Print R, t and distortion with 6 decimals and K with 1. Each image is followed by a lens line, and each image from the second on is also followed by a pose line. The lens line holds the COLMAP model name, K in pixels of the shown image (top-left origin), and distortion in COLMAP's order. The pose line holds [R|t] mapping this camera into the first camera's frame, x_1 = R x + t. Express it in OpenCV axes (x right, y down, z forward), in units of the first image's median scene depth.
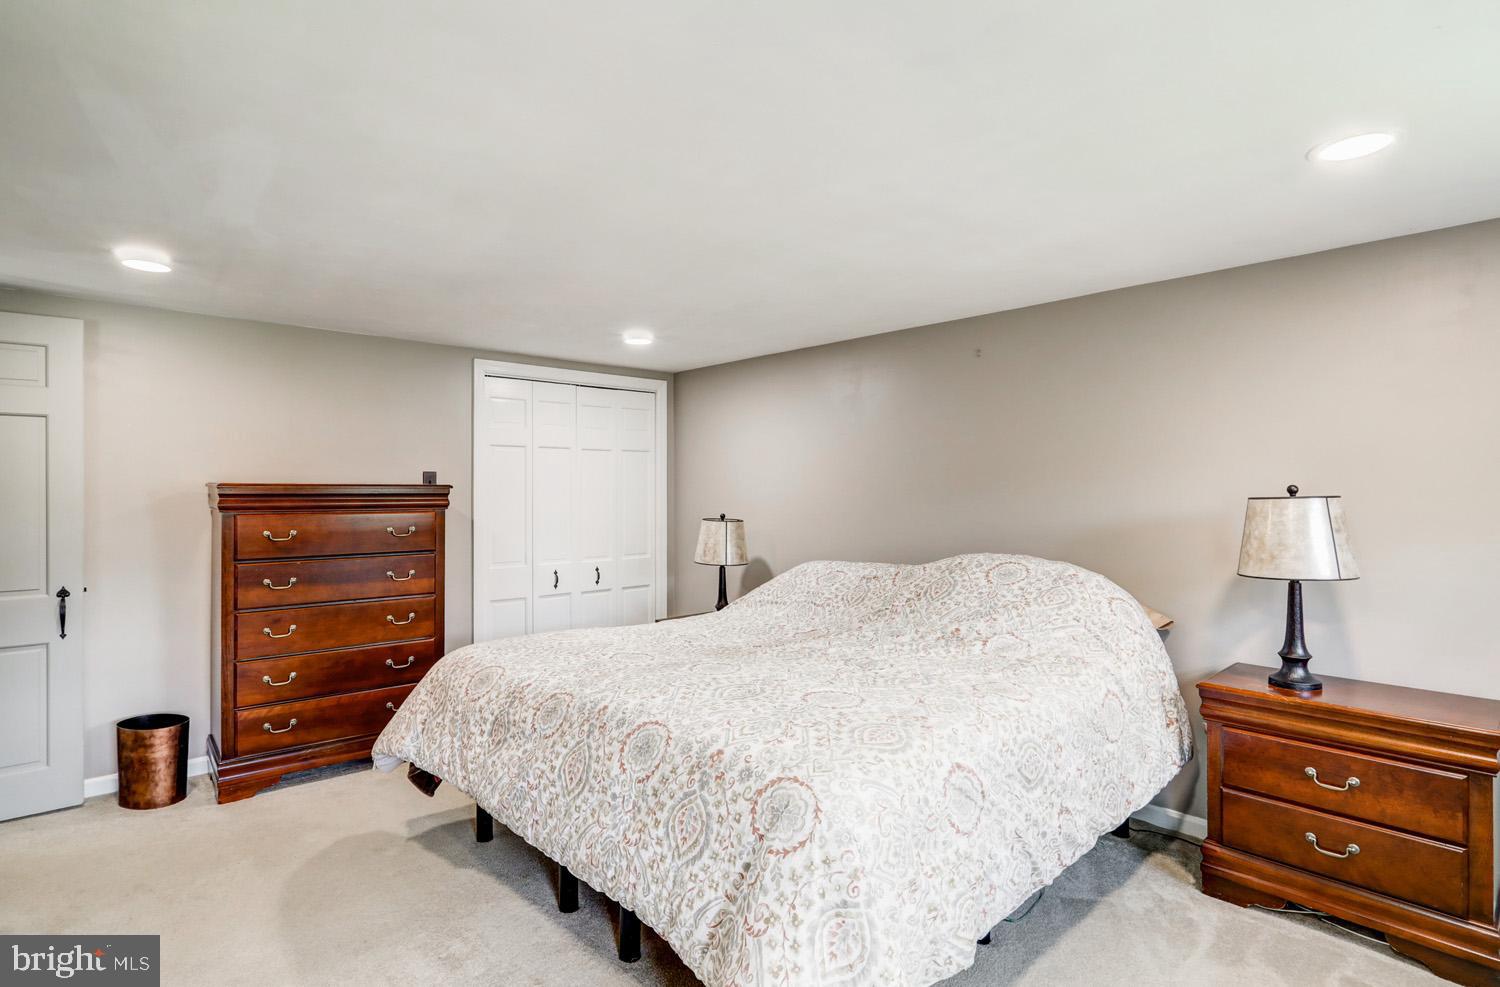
lens RADIAL K [[777.6, 0, 750.0], [0, 777.6, 493.5], [0, 0, 1]] dist [-0.003562, -0.000249]
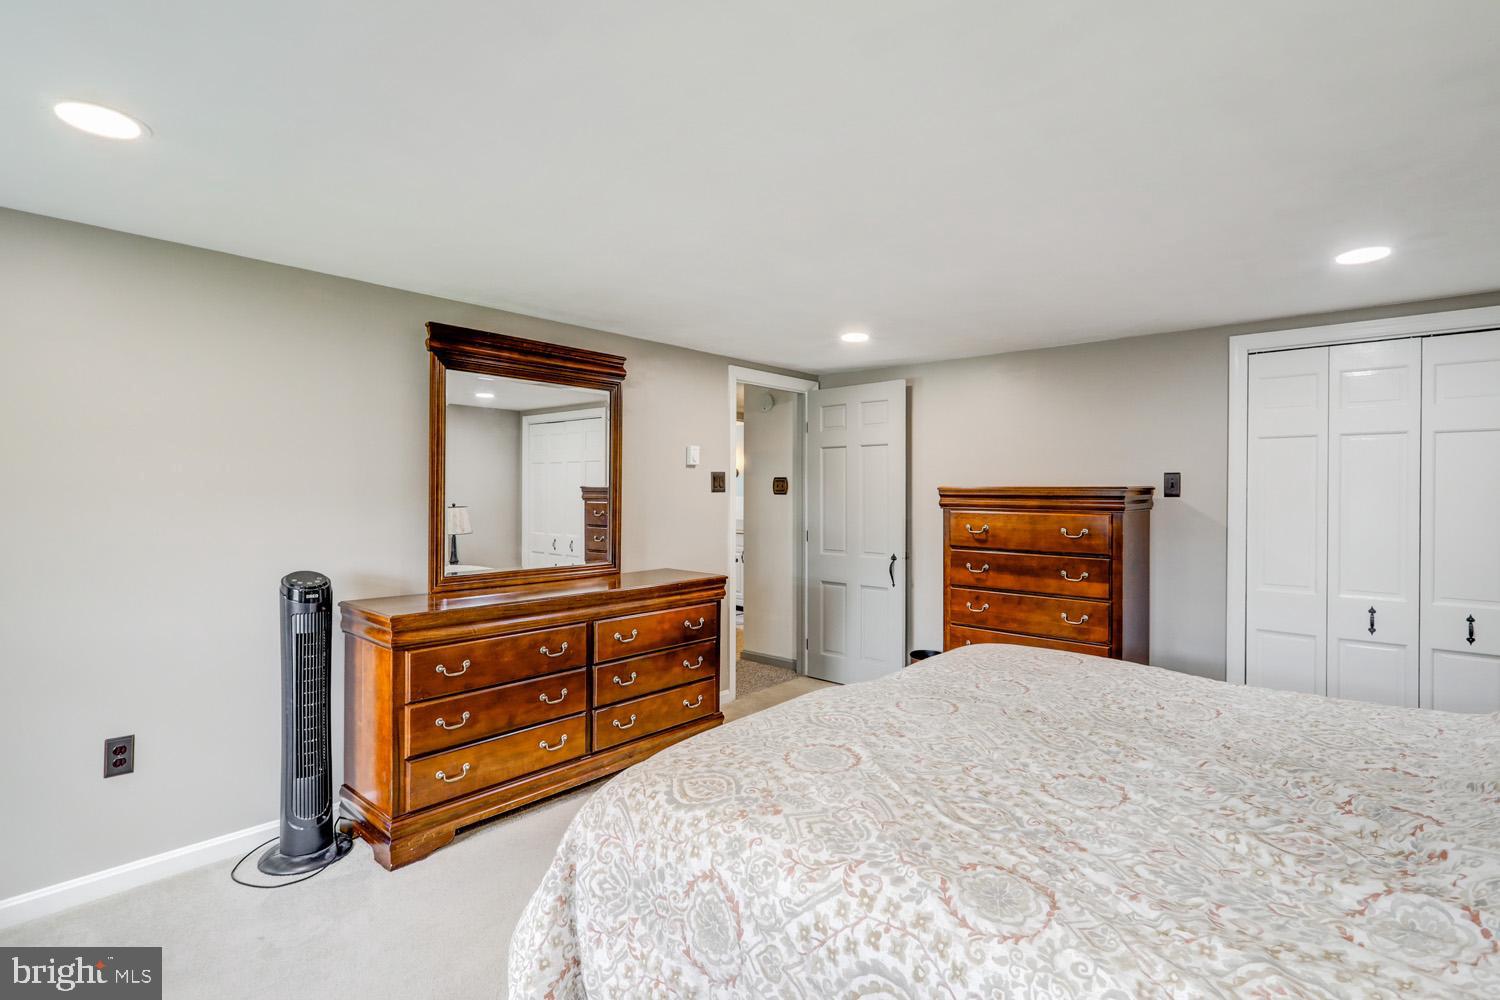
lens RADIAL K [[733.3, 0, 742.1], [0, 733.3, 493.1], [0, 0, 1]] dist [-0.000209, 0.000229]
pose [[0.078463, 0.004158, -0.996908, 0.537463], [-0.010027, 0.999944, 0.003382, -0.002488], [0.996867, 0.009731, 0.078500, 0.553531]]
